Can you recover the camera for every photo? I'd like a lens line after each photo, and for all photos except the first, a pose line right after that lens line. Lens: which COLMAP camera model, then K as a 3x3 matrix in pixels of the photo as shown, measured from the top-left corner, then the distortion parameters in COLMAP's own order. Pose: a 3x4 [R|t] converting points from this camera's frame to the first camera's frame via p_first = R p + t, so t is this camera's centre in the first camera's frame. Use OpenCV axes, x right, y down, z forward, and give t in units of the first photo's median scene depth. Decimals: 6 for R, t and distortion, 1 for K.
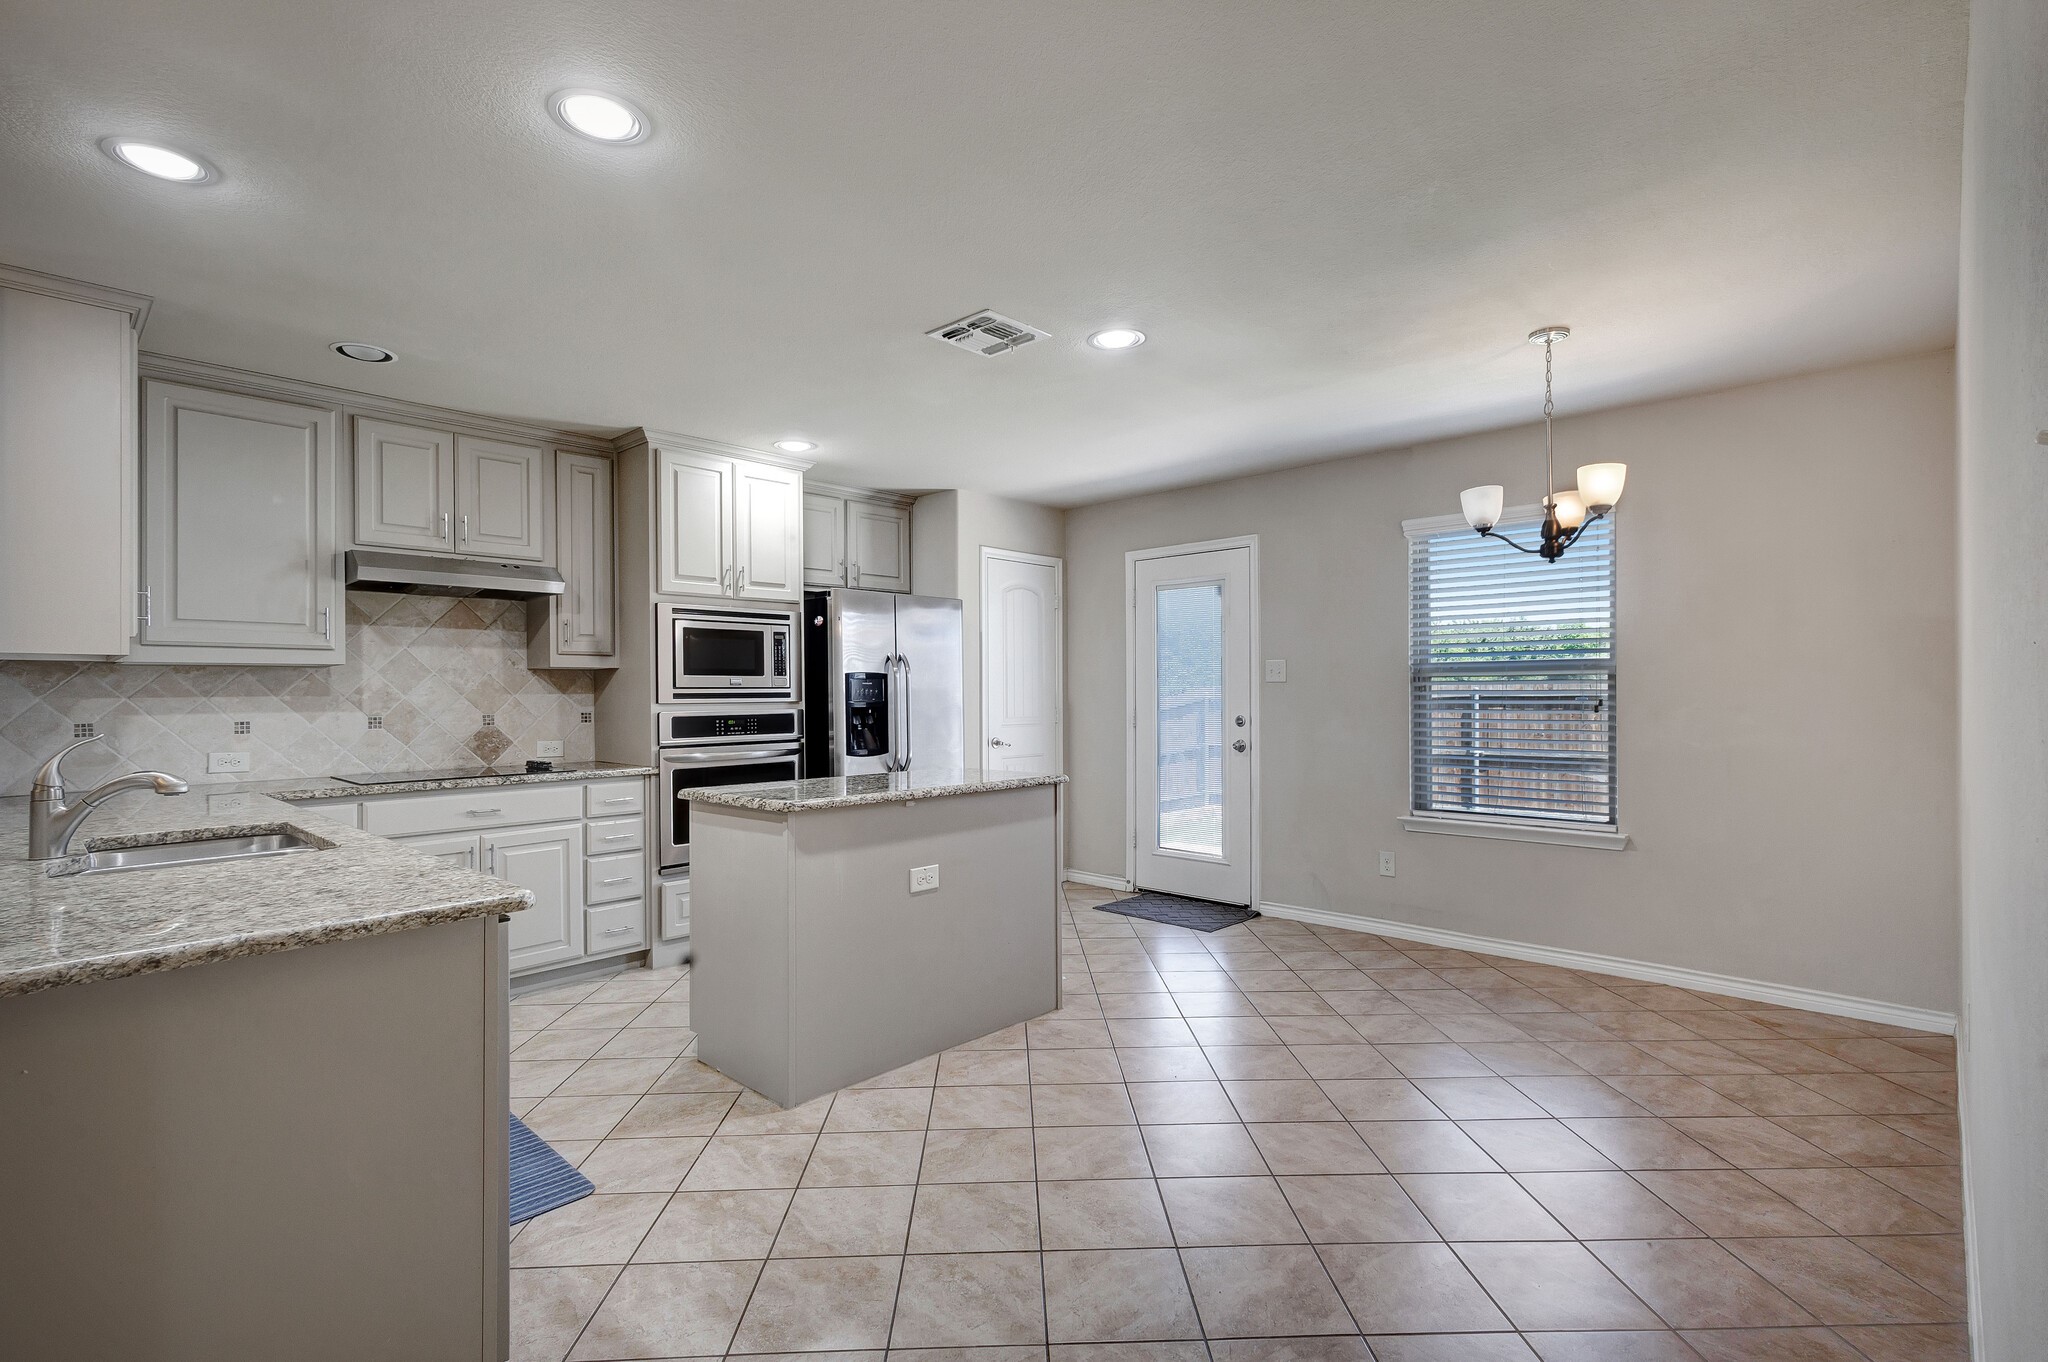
lens RADIAL K [[965.6, 0, 1024.0], [0, 965.6, 681.0], [0, 0, 1]] dist [0.015656, -0.001355]
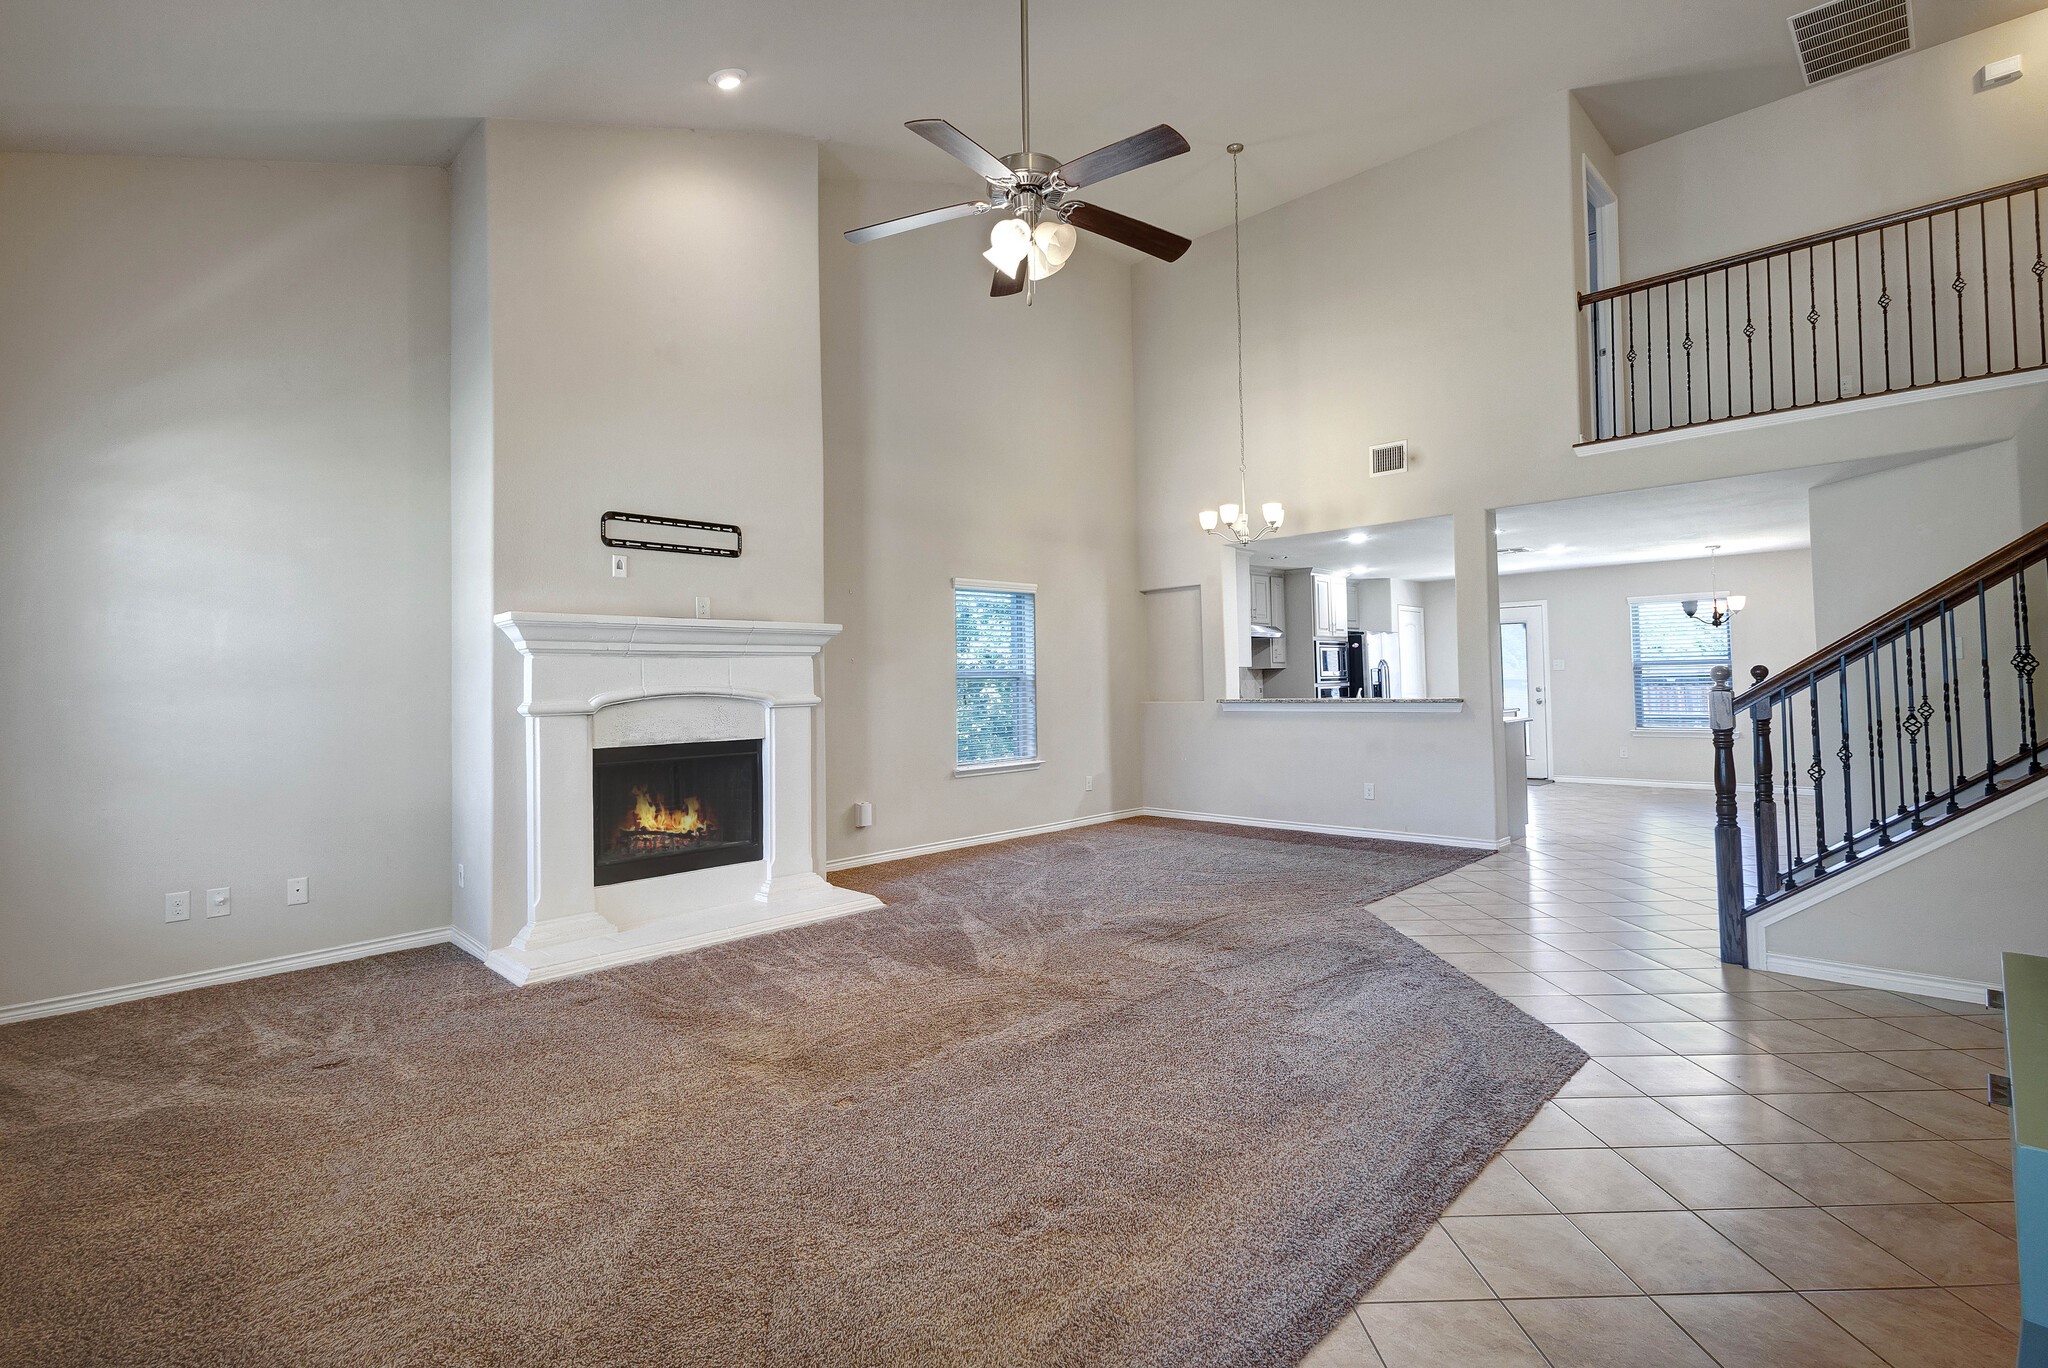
lens RADIAL K [[944.6, 0, 1019.9], [0, 944.6, 665.0], [0, 0, 1]] dist [-0.024269, -0.000501]
pose [[0.999497, -0.014621, -0.028133, -1.076819], [0.014320, 0.999839, -0.010844, -0.006724], [0.028287, 0.010435, 0.999545, -1.355934]]
